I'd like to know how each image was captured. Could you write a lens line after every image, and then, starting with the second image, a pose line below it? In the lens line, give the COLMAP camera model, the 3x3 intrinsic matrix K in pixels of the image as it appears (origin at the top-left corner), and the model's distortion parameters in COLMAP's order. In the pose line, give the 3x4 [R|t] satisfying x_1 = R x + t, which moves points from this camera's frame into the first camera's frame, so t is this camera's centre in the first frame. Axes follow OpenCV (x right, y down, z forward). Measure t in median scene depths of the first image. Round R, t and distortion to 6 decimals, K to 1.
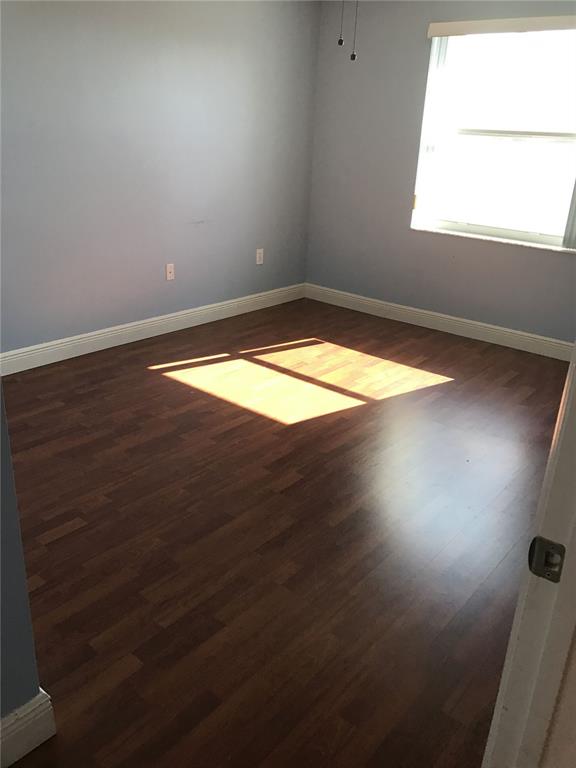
lens RADIAL K [[635.0, 0, 288.0], [0, 635.0, 384.0], [0, 0, 1]] dist [0.053641, -0.001428]
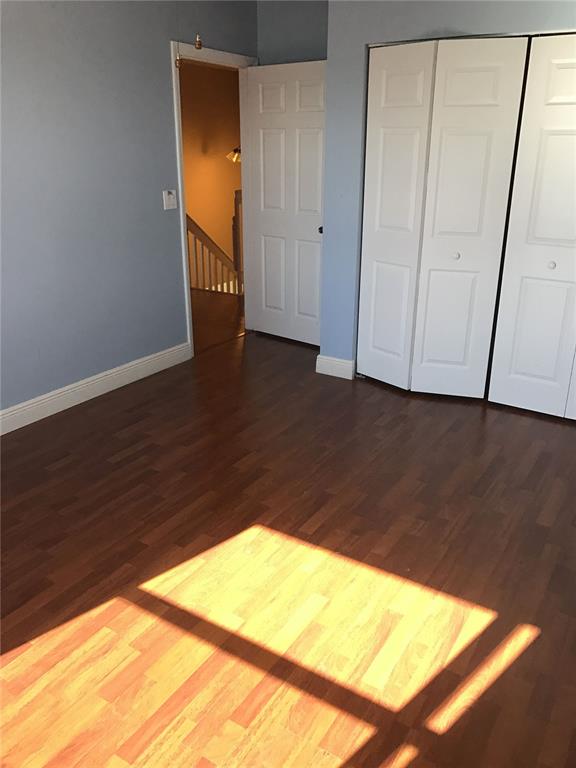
lens RADIAL K [[635.0, 0, 288.0], [0, 635.0, 384.0], [0, 0, 1]] dist [0.053641, -0.001428]
pose [[-0.990769, -0.006128, -0.135424, 0.064689], [-0.095789, 0.738527, 0.667385, -0.575120], [0.095924, 0.674197, -0.732296, 1.385698]]
